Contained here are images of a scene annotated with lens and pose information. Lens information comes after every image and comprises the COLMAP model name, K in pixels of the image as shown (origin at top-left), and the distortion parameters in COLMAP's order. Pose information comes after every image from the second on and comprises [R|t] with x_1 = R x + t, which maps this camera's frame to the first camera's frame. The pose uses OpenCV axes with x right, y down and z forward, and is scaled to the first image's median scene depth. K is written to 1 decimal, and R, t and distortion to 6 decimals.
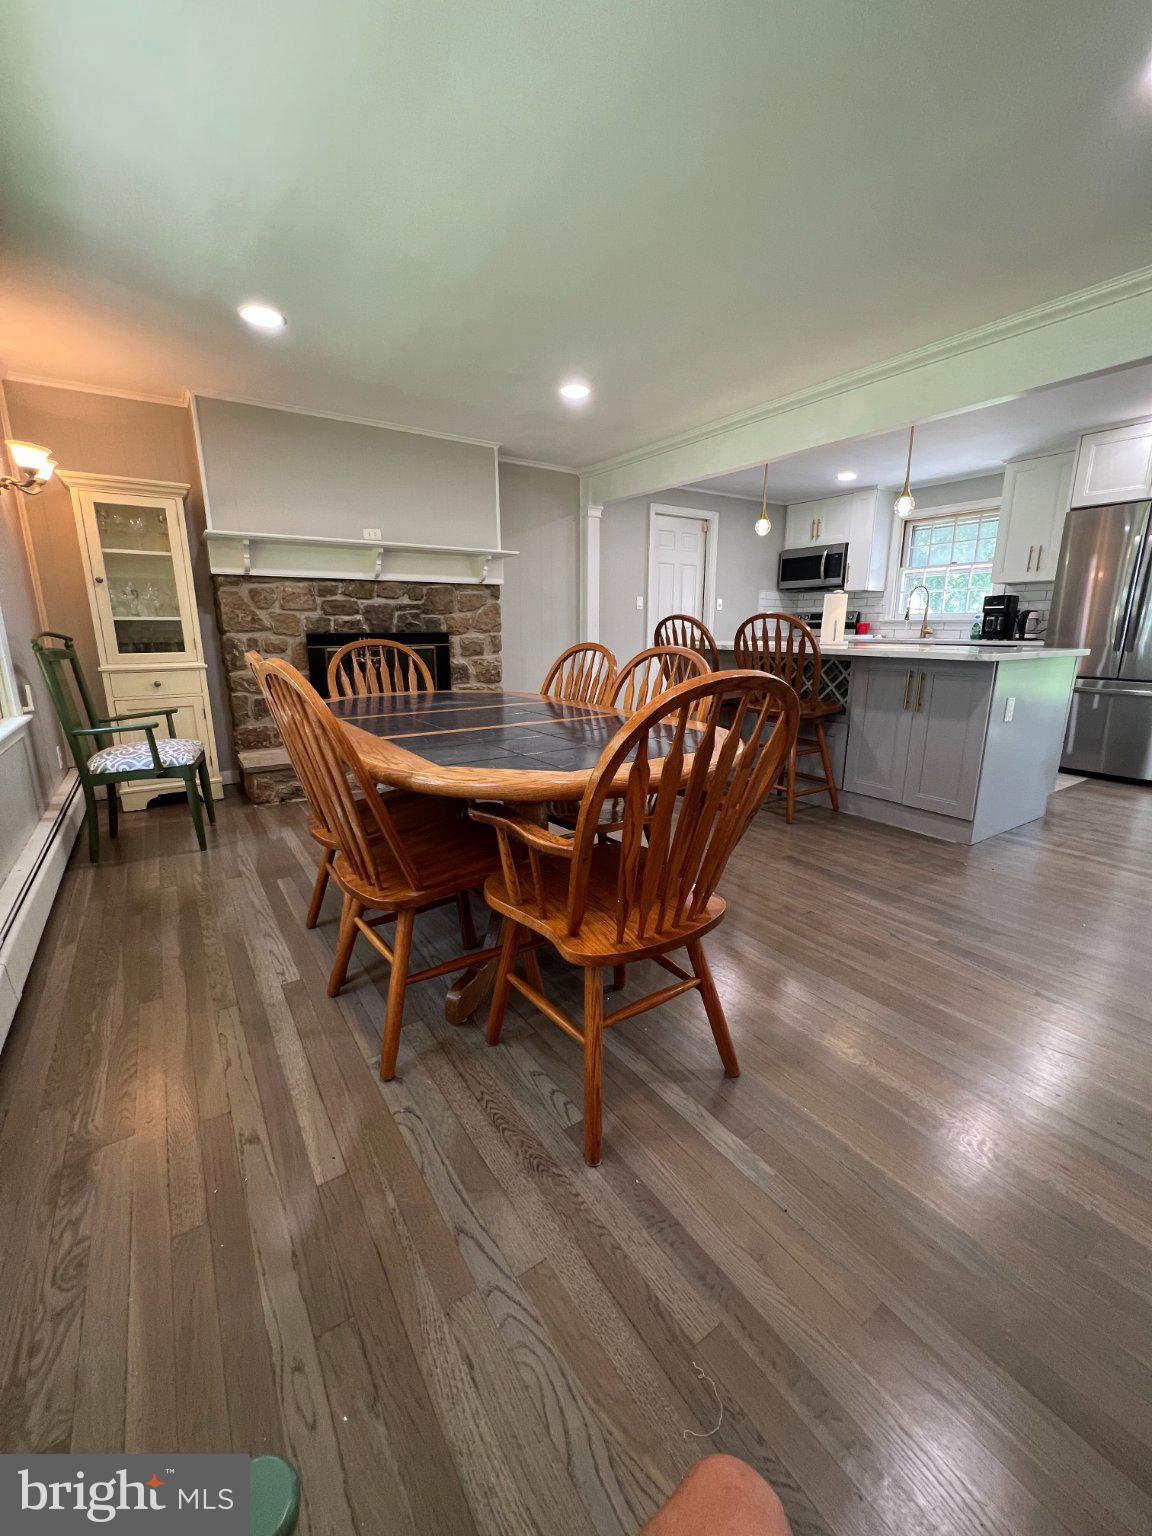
lens RADIAL K [[616.7, 0, 574.9], [0, 616.7, 767.0], [0, 0, 1]] dist [0.001647, -0.000031]
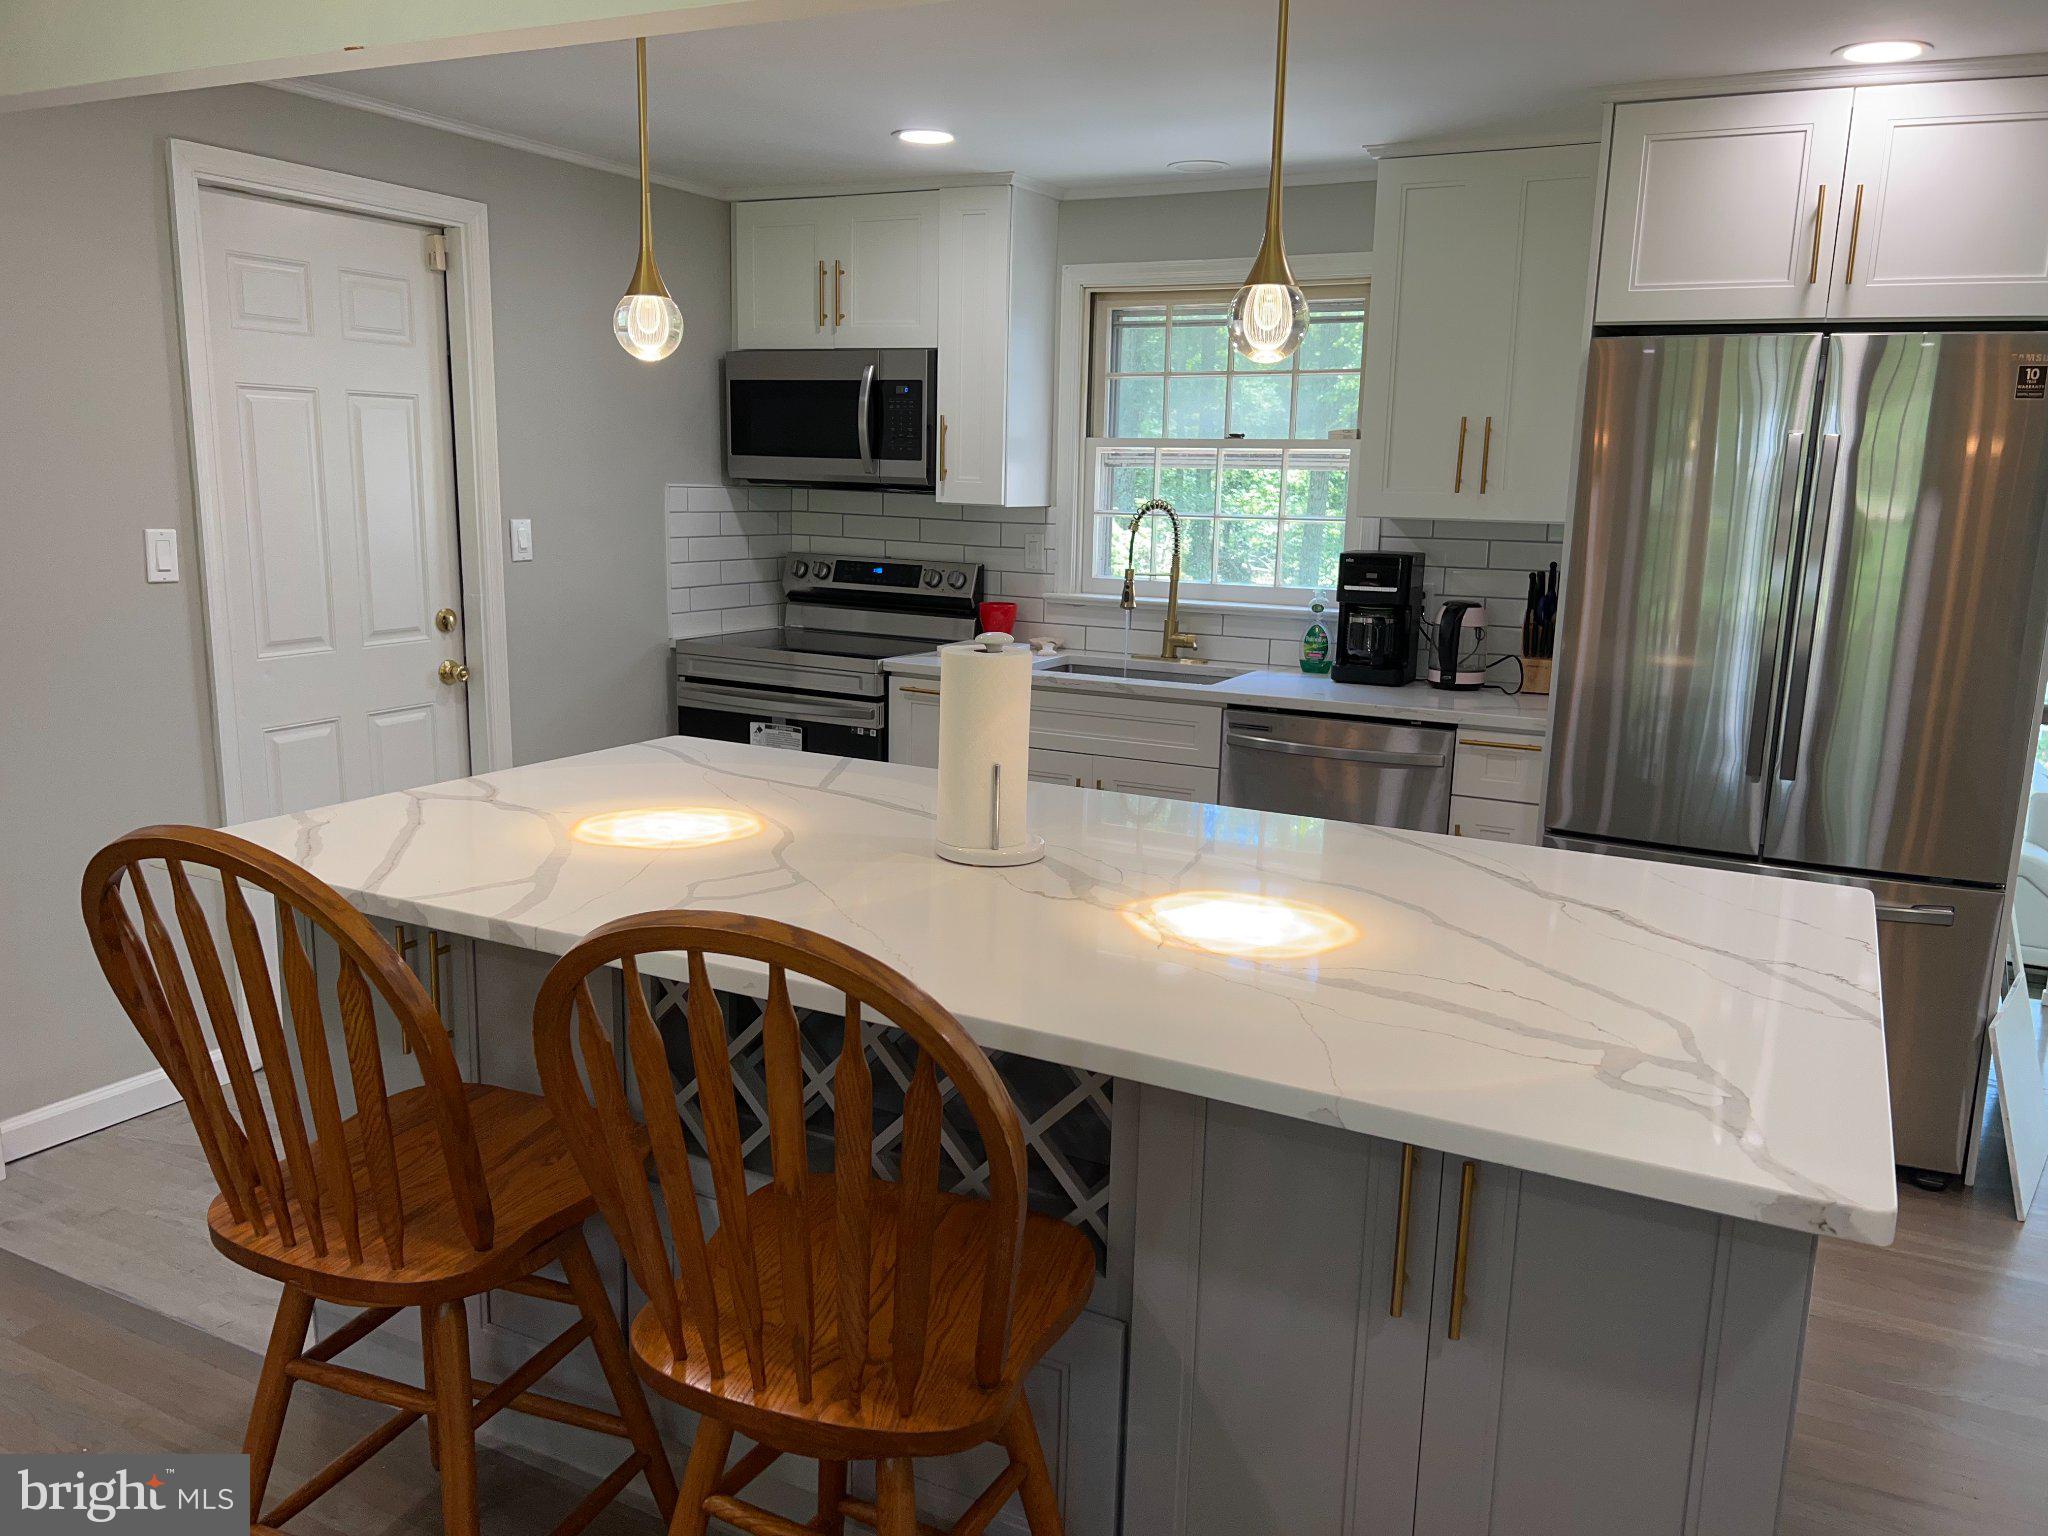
lens RADIAL K [[1548.3, 0, 1031.7], [0, 1548.3, 774.5], [0, 0, 1]] dist [0.056360, -0.066452]
pose [[0.875107, -0.071795, 0.478573, 0.155313], [0.083035, 0.996544, -0.002337, -0.230748], [-0.476752, 0.041783, 0.878044, 0.481951]]
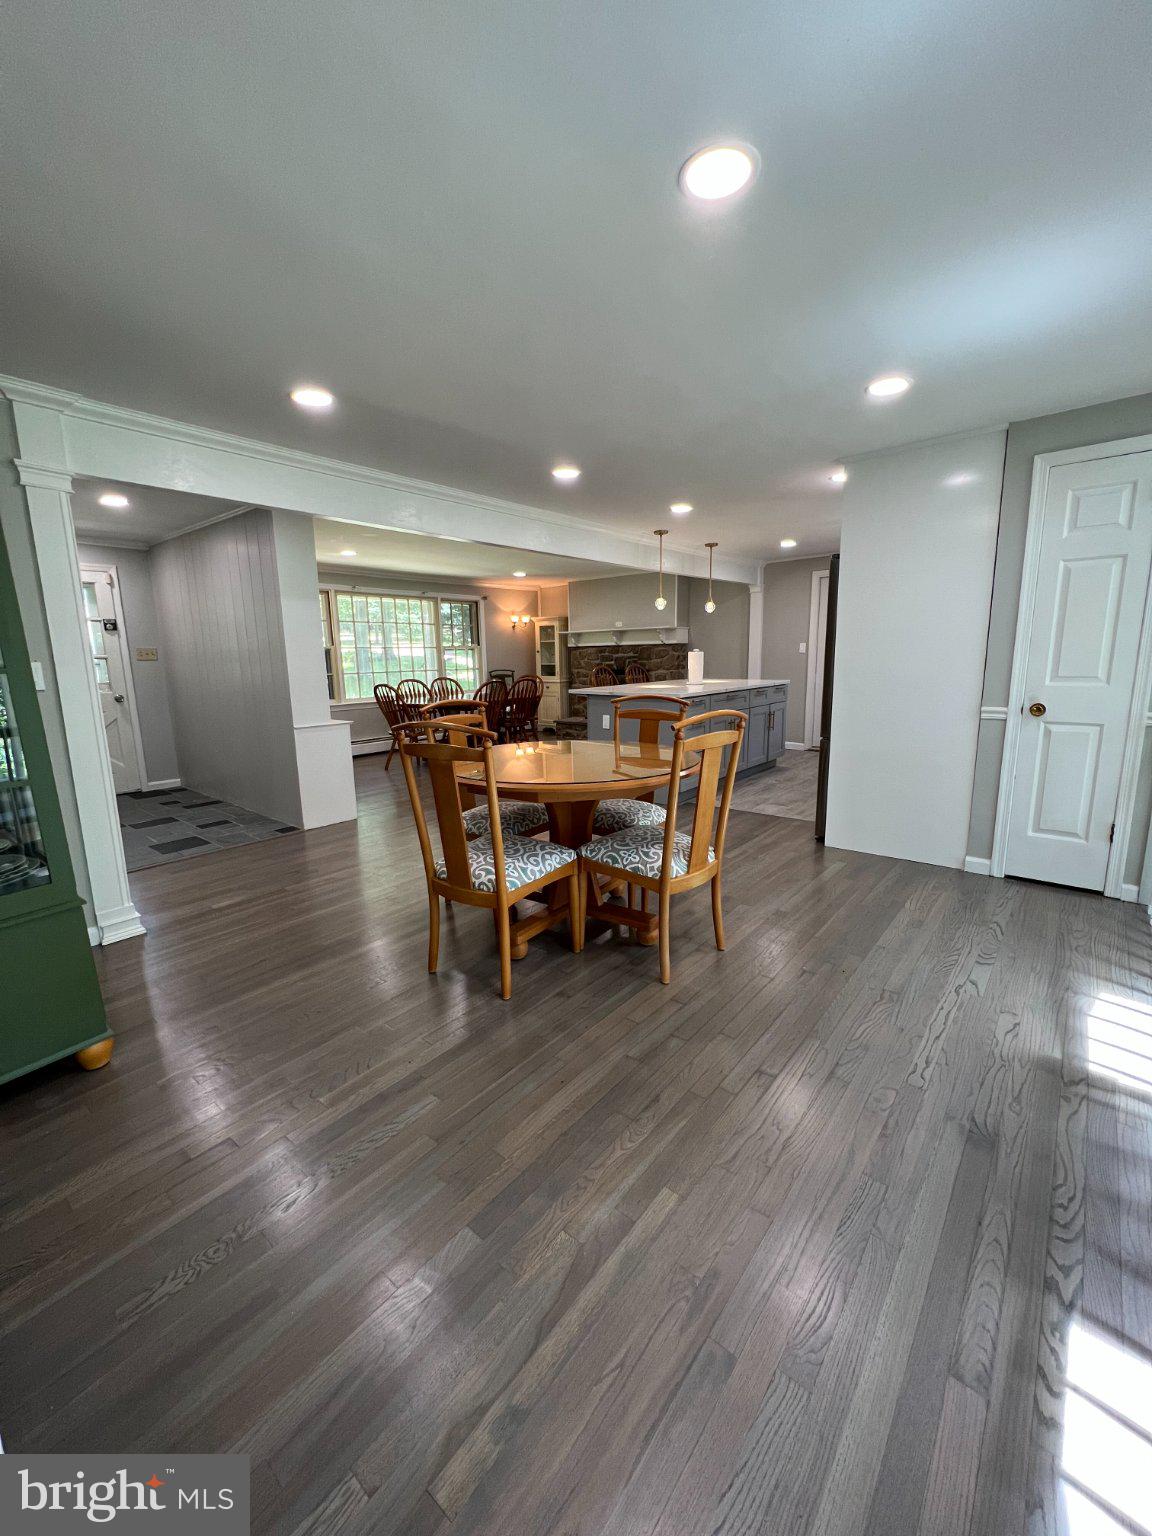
lens RADIAL K [[616.7, 0, 569.8], [0, 616.7, 771.1], [0, 0, 1]] dist [0.001647, -0.000031]
pose [[0.266798, 0.177029, -0.947354, 1.868136], [-0.195562, 0.972479, 0.126649, -0.125202], [0.943702, 0.151476, 0.294076, 0.301174]]
